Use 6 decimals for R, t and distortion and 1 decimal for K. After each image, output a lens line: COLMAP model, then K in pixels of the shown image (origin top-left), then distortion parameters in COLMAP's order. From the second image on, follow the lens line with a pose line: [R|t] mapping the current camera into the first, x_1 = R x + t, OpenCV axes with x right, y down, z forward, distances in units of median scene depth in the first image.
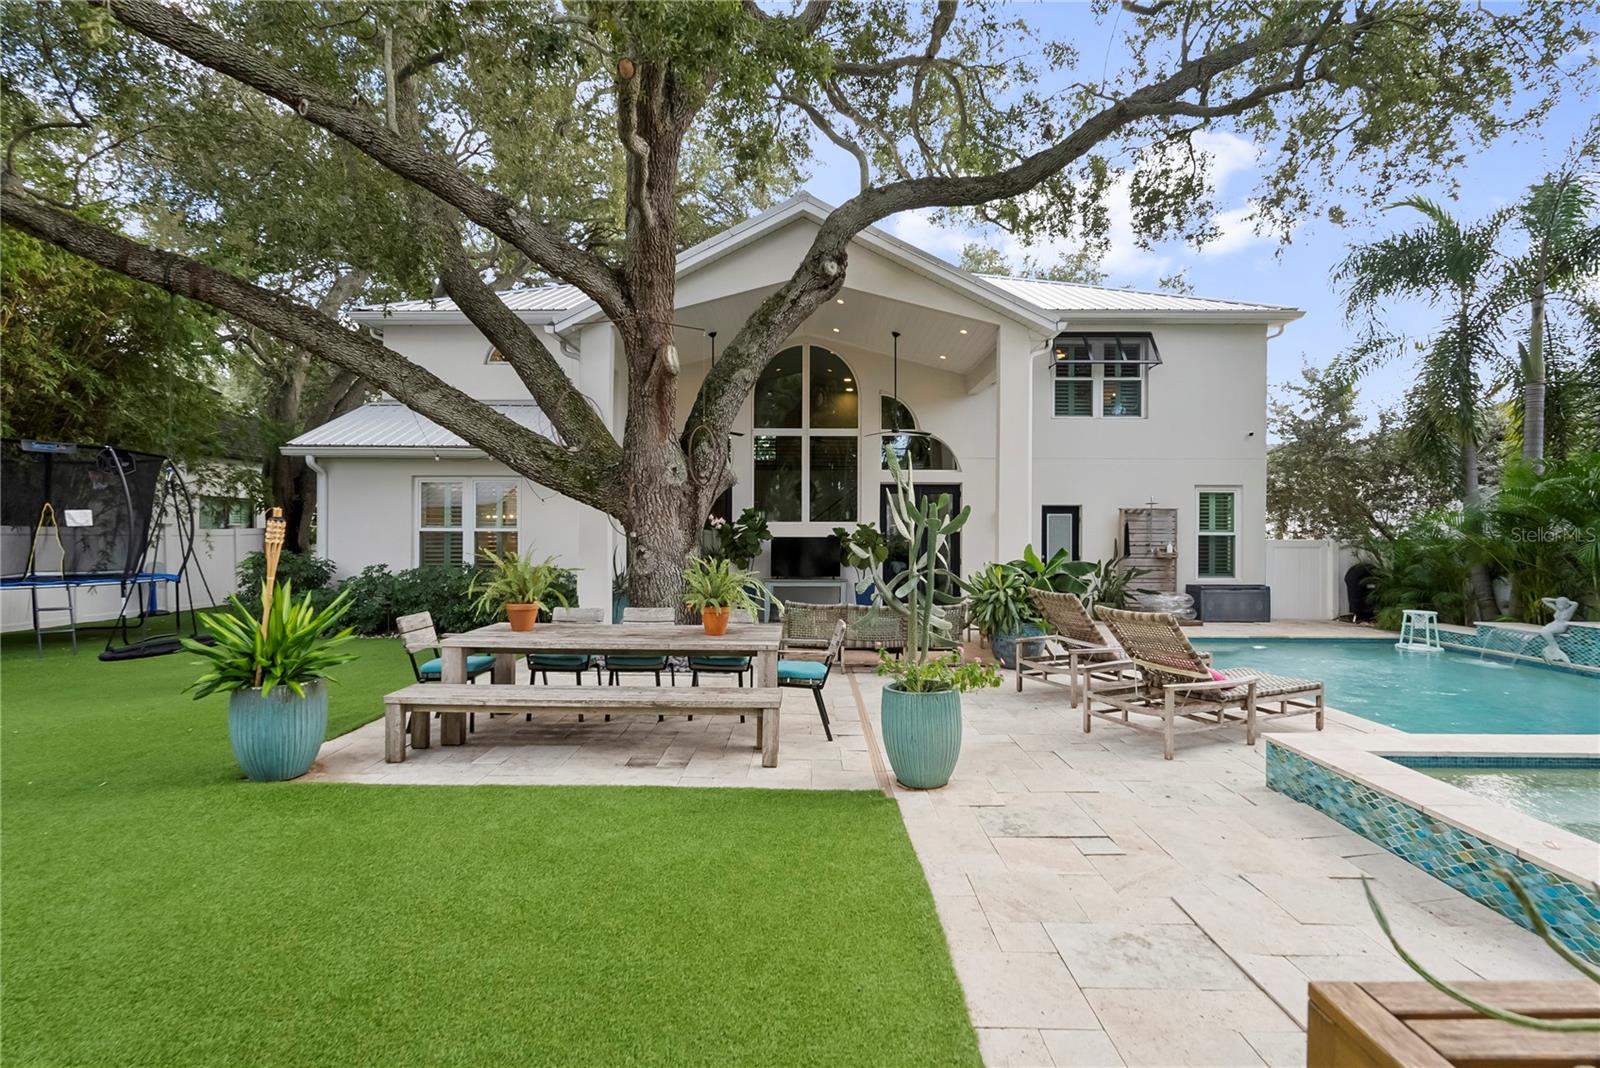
lens RADIAL K [[708.7, 0, 799.7], [0, 708.7, 531.2], [0, 0, 1]] dist [0.000665, 0.000625]
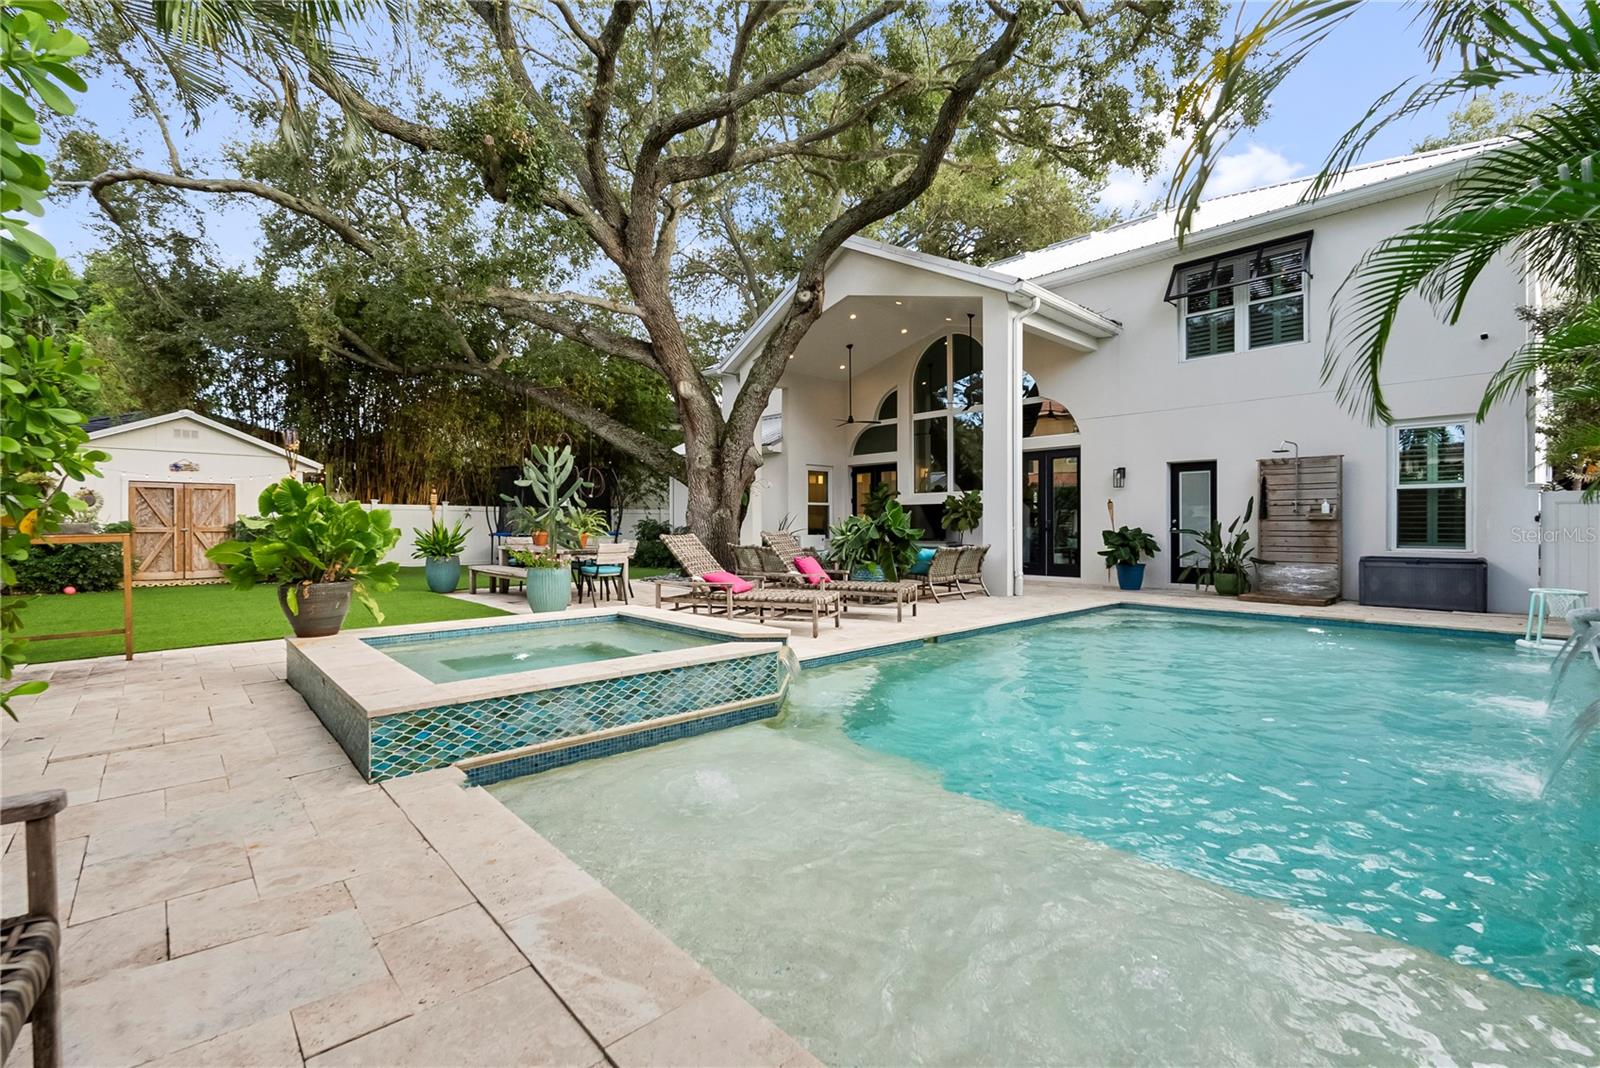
lens RADIAL K [[713.7, 0, 801.8], [0, 713.7, 525.6], [0, 0, 1]] dist [-0.000635, 0.000151]
pose [[0.687284, -0.004250, -0.726377, 0.791362], [0.010195, 0.999941, 0.003797, 0.039828], [0.726318, -0.010015, 0.687286, 0.062010]]
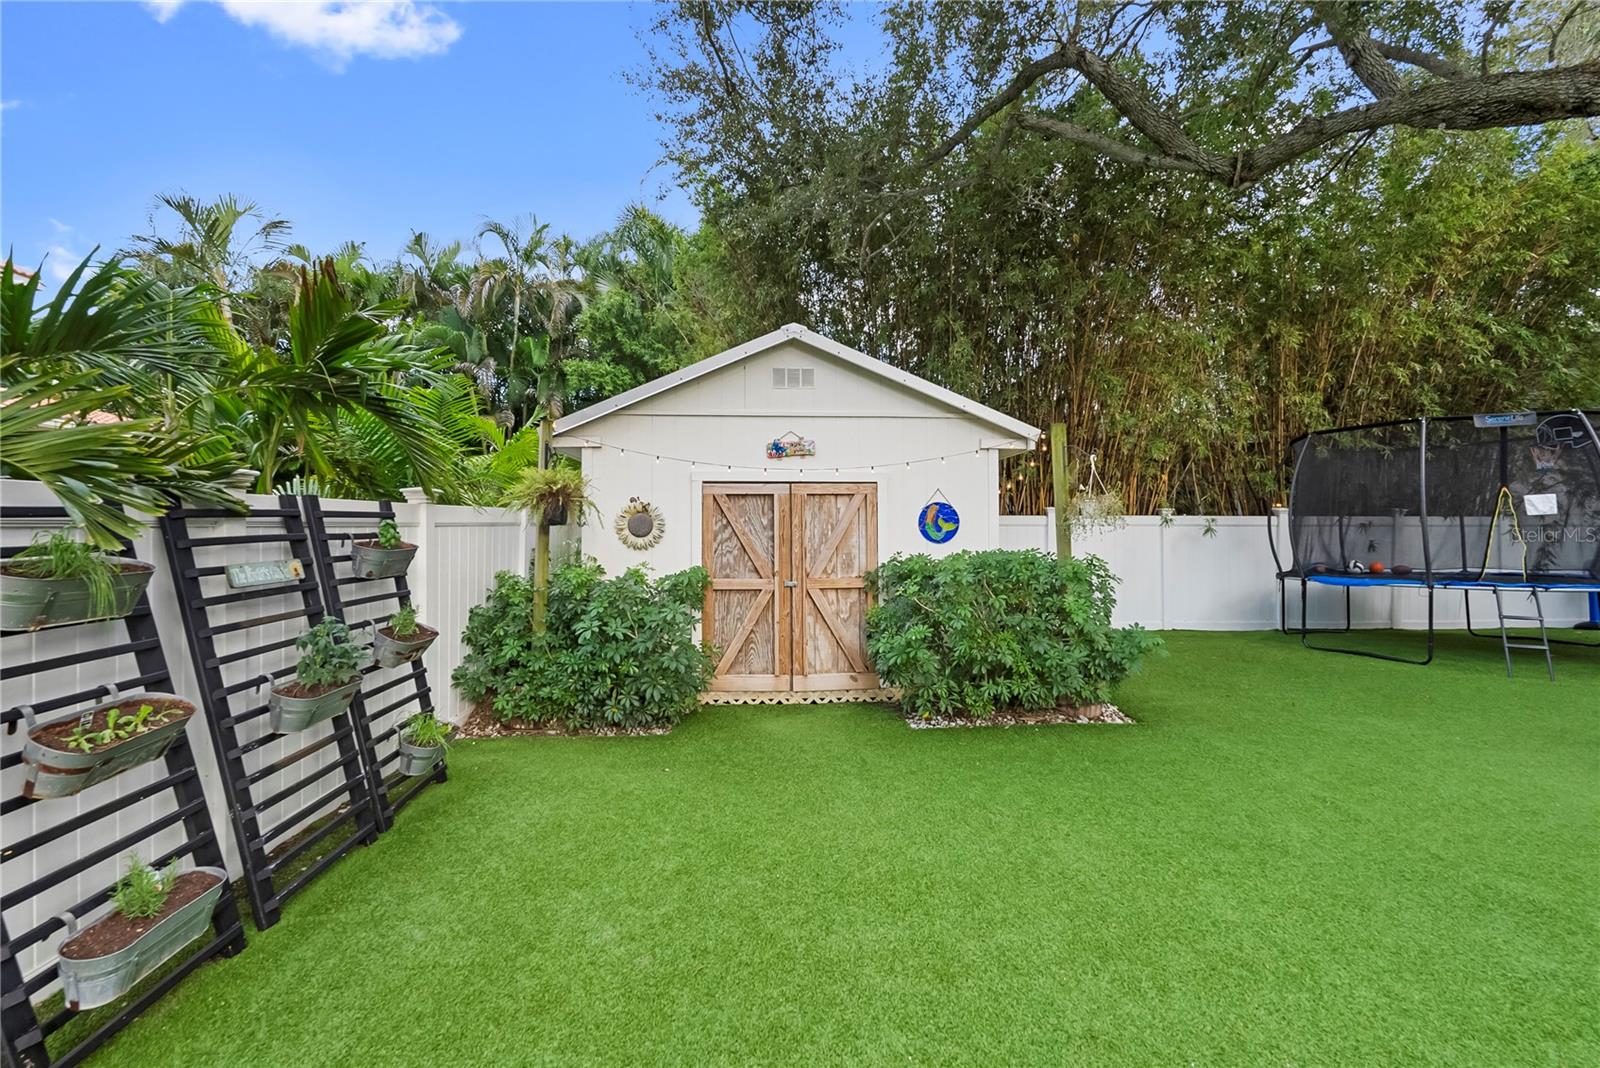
lens RADIAL K [[724.1, 0, 812.6], [0, 724.1, 520.0], [0, 0, 1]] dist [-0.002484, 0.000322]
pose [[0.082884, -0.016115, -0.996429, -0.234095], [0.013792, 0.999792, -0.015022, -0.000336], [0.996464, -0.012498, 0.083089, 0.102799]]
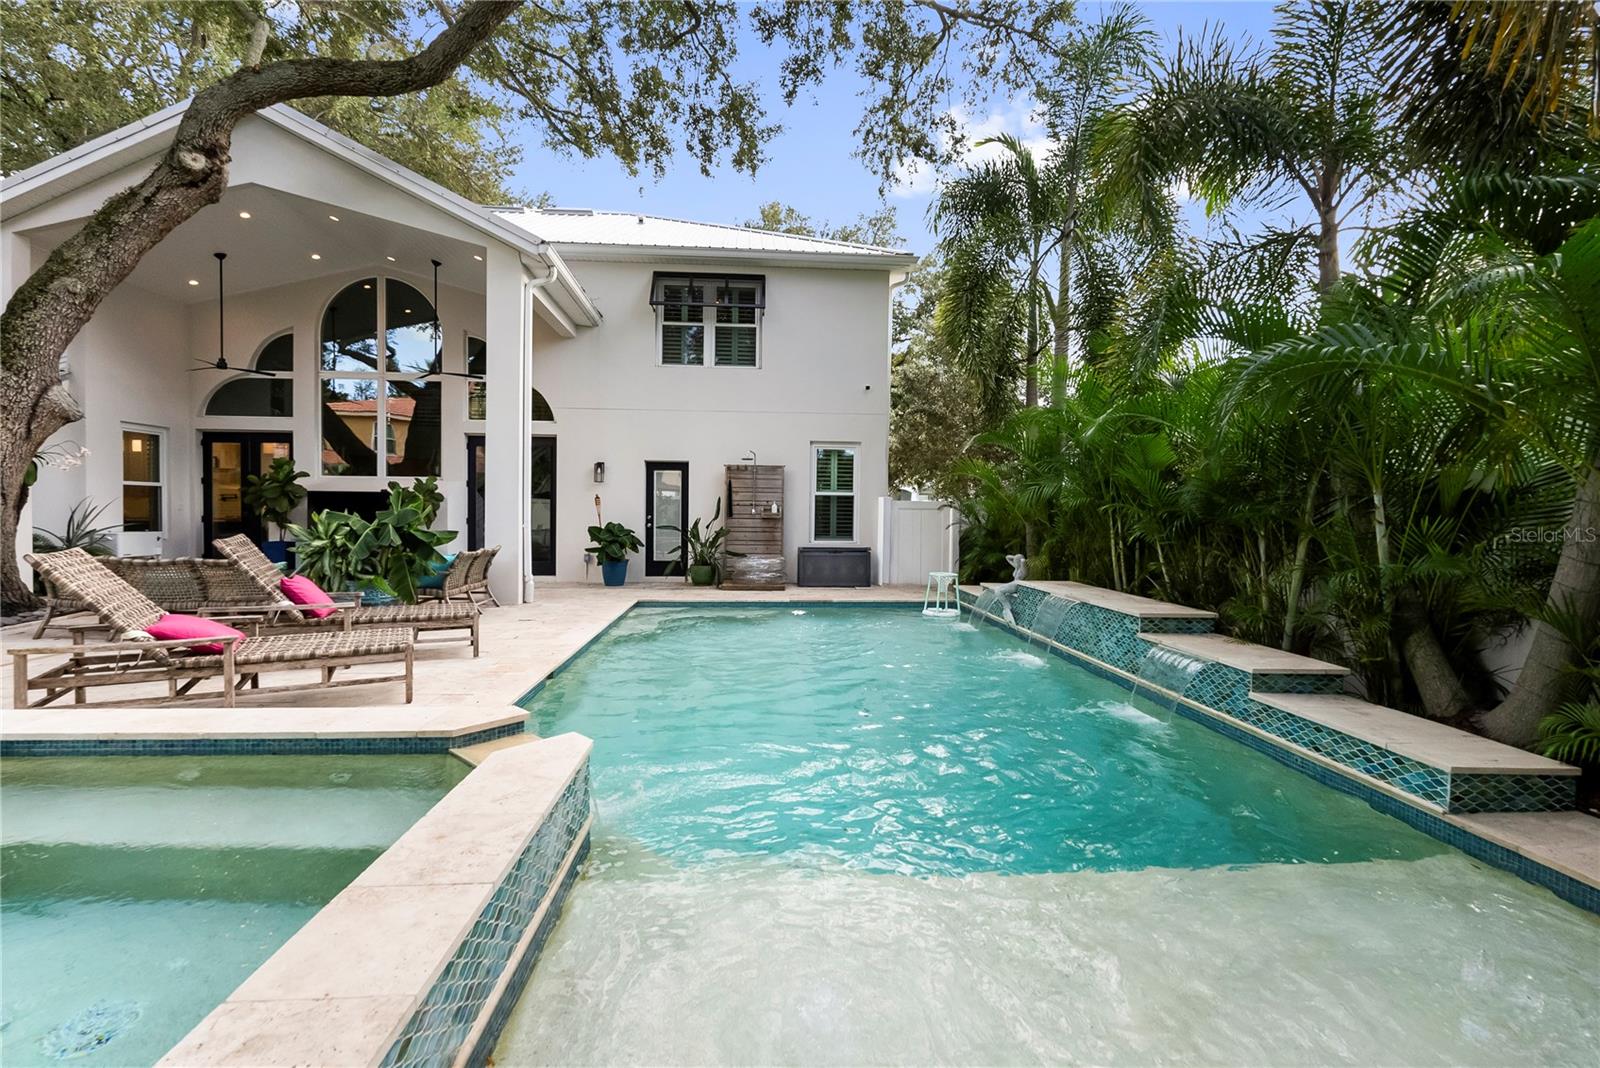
lens RADIAL K [[708.7, 0, 799.7], [0, 708.7, 531.2], [0, 0, 1]] dist [0.000665, 0.000625]
pose [[0.996896, 0.005601, 0.078526, 0.549933], [-0.008324, 0.999374, 0.034394, 0.024703], [-0.078285, -0.034940, 0.996319, 0.073701]]
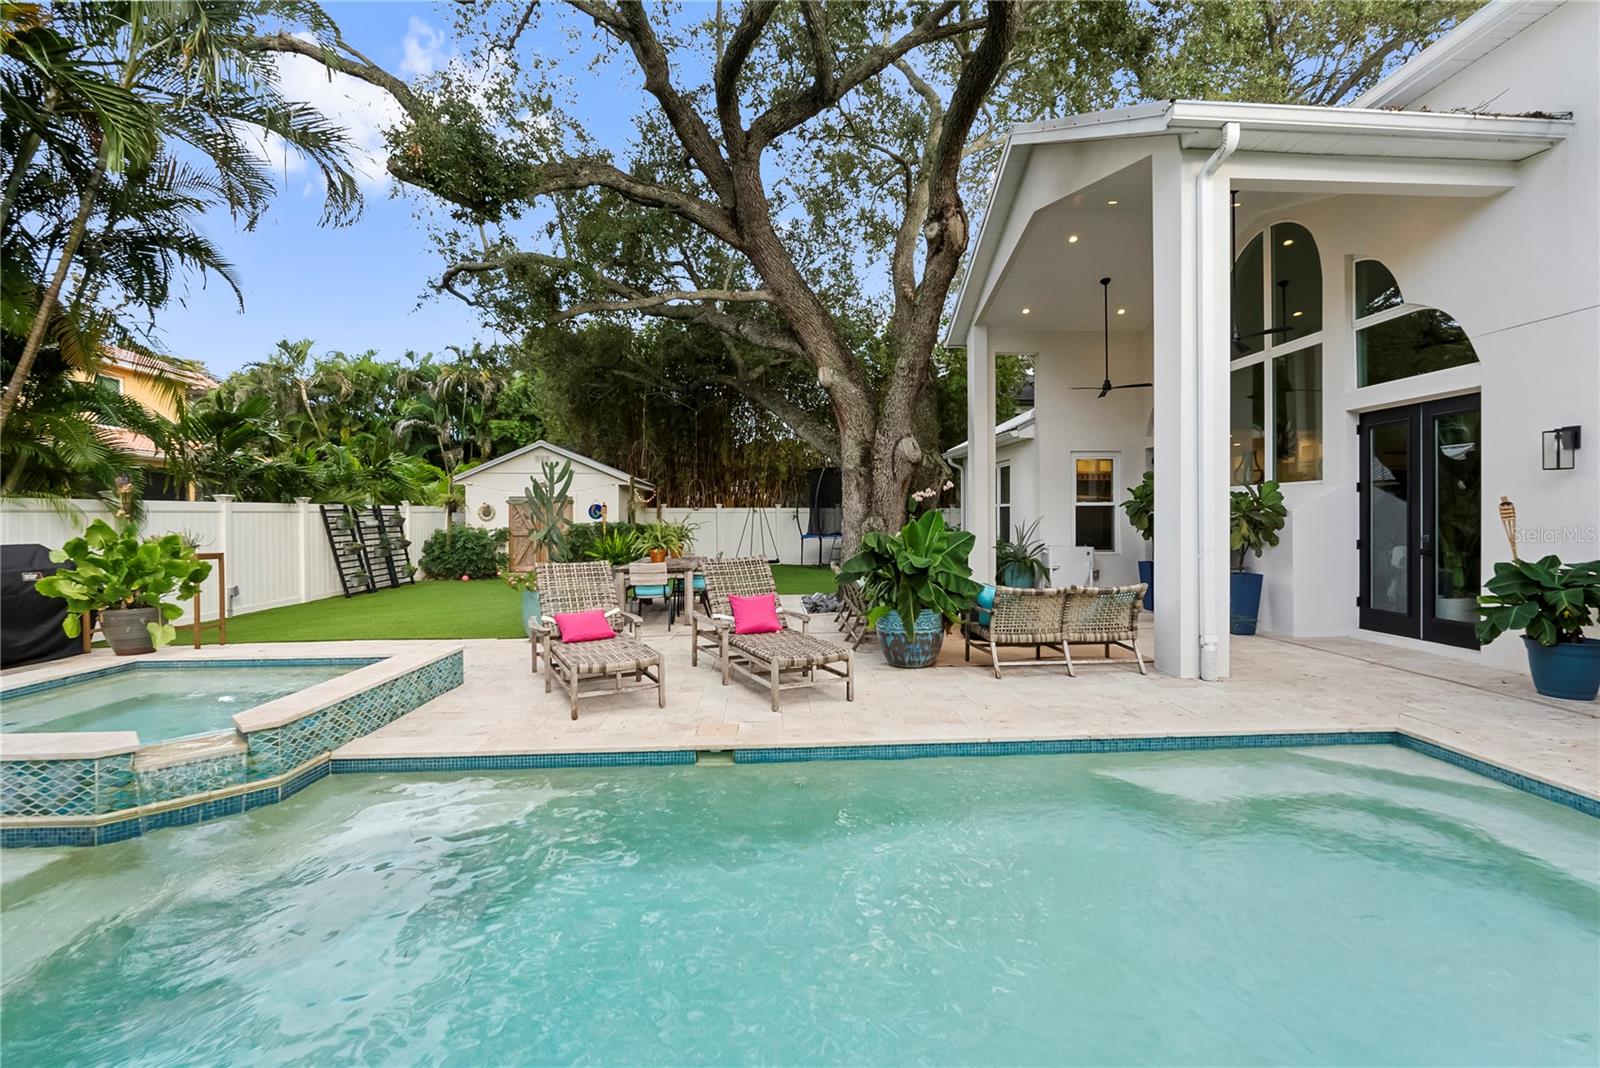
lens RADIAL K [[723.8, 0, 801.1], [0, 723.8, 521.1], [0, 0, 1]] dist [0.001592, 0.000288]
pose [[0.071212, 0.001610, -0.997460, 0.809243], [0.014318, 0.999894, 0.002637, 0.017901], [0.997358, -0.014469, 0.071181, 0.584860]]
